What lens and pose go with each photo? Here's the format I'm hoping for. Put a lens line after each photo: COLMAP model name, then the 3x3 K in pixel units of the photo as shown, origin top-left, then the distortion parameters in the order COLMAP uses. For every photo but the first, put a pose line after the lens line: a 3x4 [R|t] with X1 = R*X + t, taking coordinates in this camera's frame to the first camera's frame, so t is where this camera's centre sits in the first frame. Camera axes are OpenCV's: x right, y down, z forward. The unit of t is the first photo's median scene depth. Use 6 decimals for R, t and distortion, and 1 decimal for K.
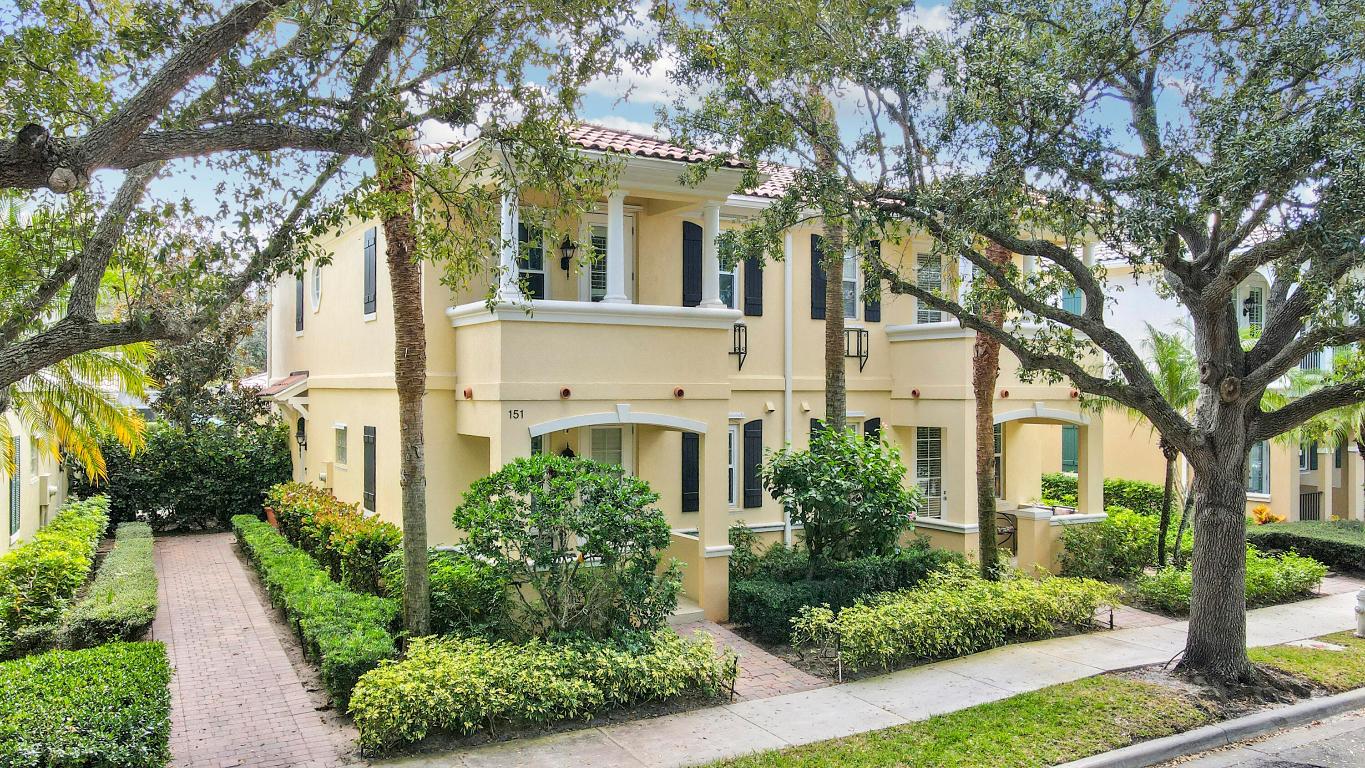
lens RADIAL K [[984.6, 0, 686.4], [0, 984.6, 389.4], [0, 0, 1]] dist [-0.003078, 0.003509]
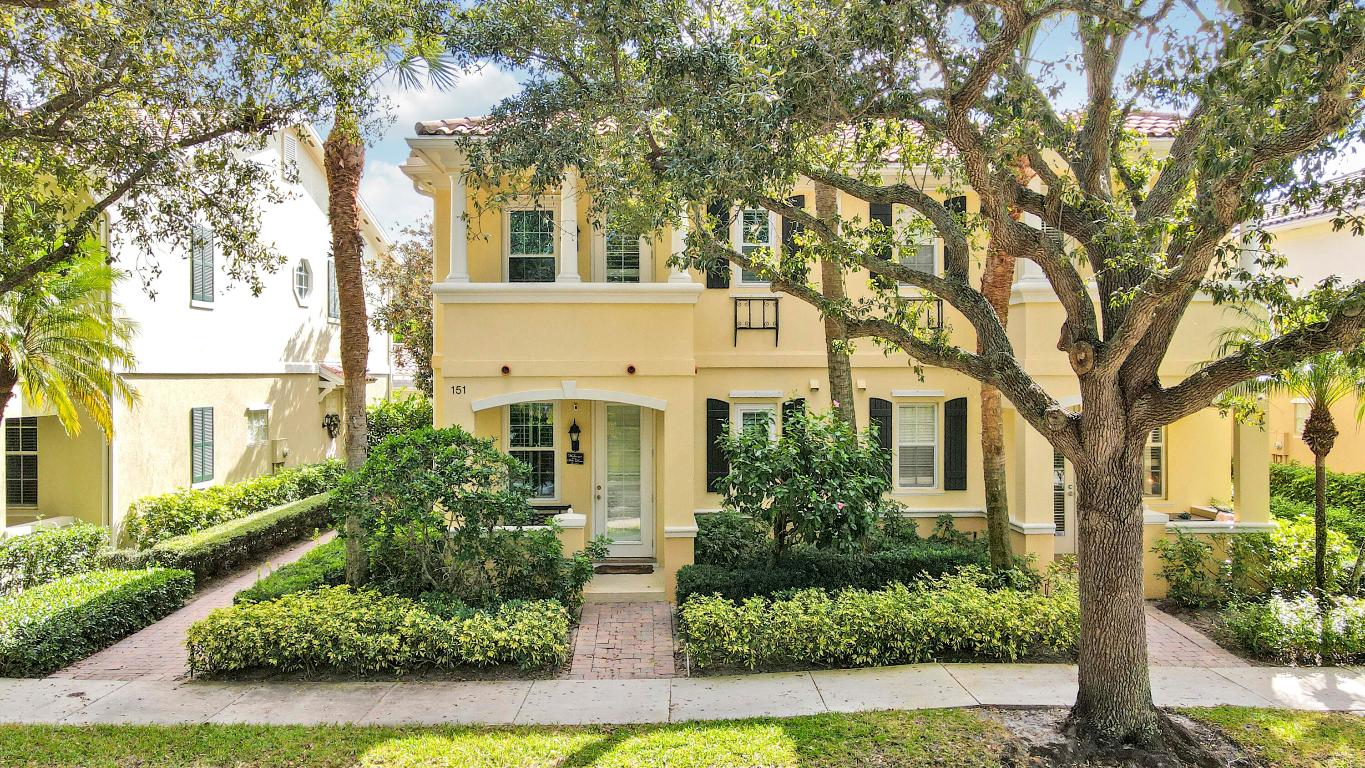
lens RADIAL K [[984.6, 0, 686.2], [0, 984.6, 378.4], [0, 0, 1]] dist [-0.003078, 0.003509]
pose [[0.895575, -0.003256, -0.444900, 0.587356], [0.004915, 0.999985, 0.002576, 0.012170], [0.444884, -0.004494, 0.895577, 0.165071]]
